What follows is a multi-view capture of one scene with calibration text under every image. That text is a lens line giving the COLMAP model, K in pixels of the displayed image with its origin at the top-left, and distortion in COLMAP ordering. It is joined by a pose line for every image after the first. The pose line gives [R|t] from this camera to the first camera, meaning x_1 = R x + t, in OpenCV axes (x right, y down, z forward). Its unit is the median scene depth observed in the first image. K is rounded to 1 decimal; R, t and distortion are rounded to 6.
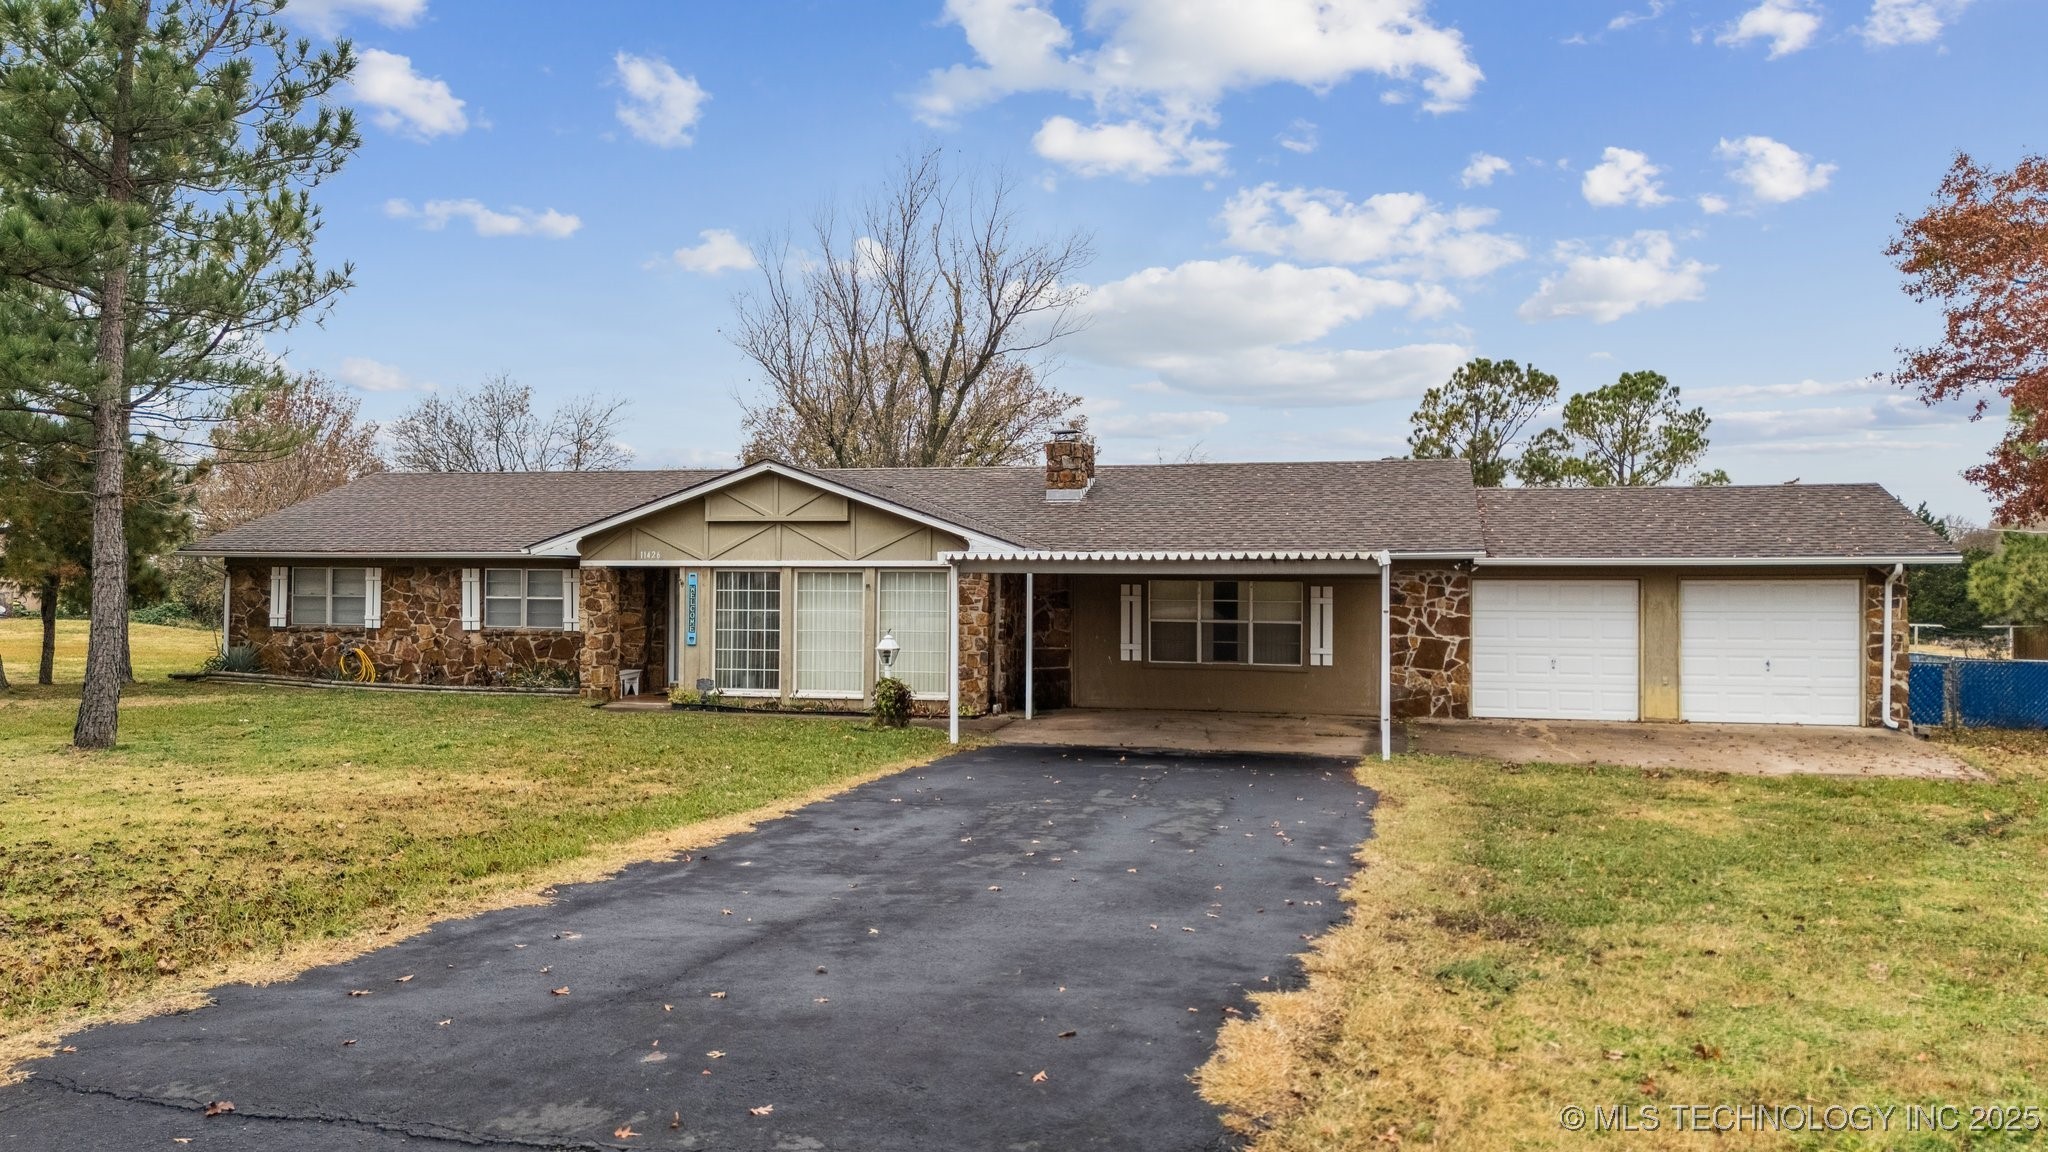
lens RADIAL K [[1496.4, 0, 1027.5], [0, 1496.4, 591.6], [0, 0, 1]] dist [0.047936, -0.016155]
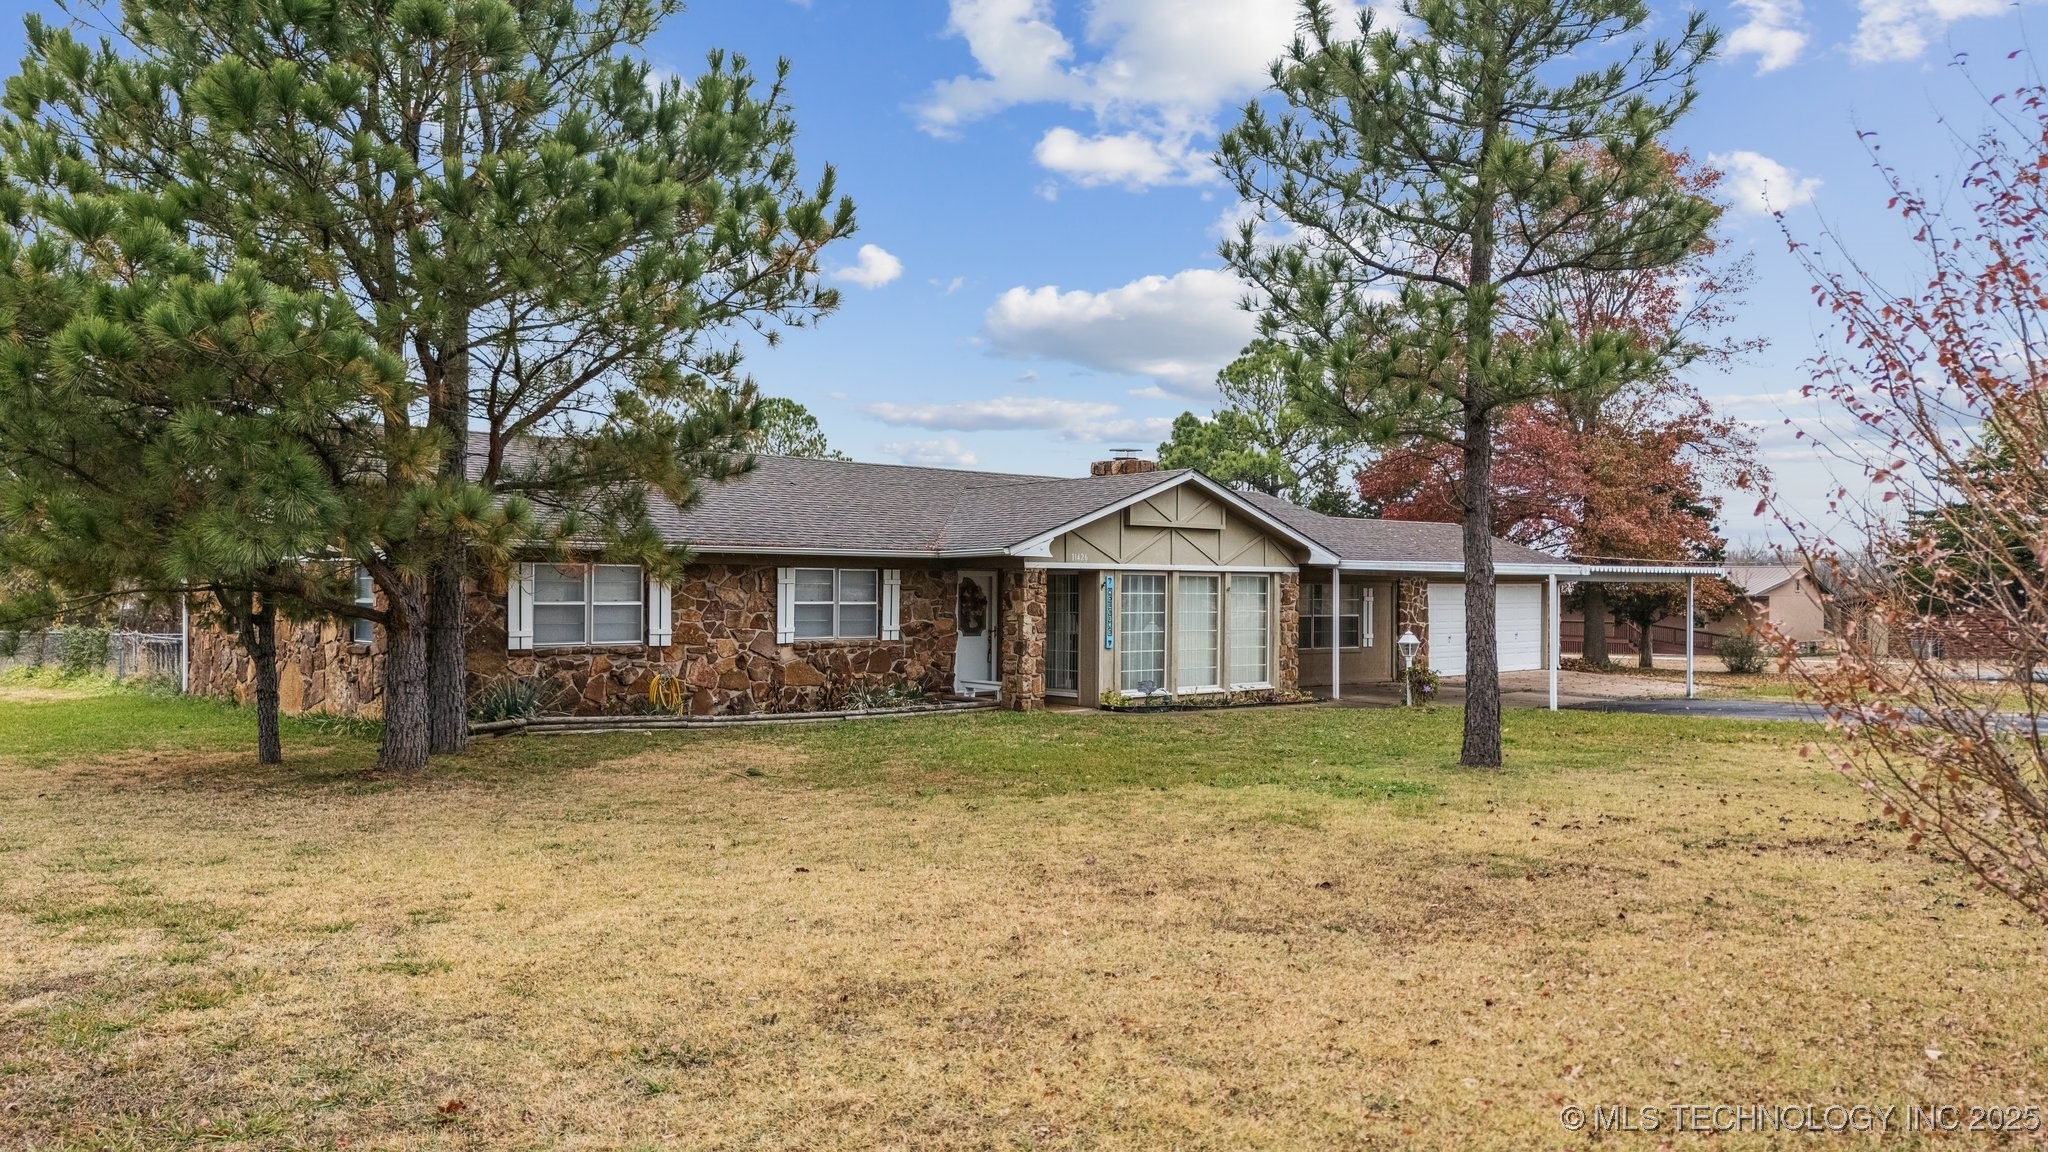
lens RADIAL K [[1496.4, 0, 1032.3], [0, 1496.4, 575.8], [0, 0, 1]] dist [0.047936, -0.016155]
pose [[0.546238, 0.004548, 0.837618, -1.080890], [0.000814, 0.999982, -0.005961, -0.006600], [-0.837630, 0.003938, 0.546224, 0.500042]]
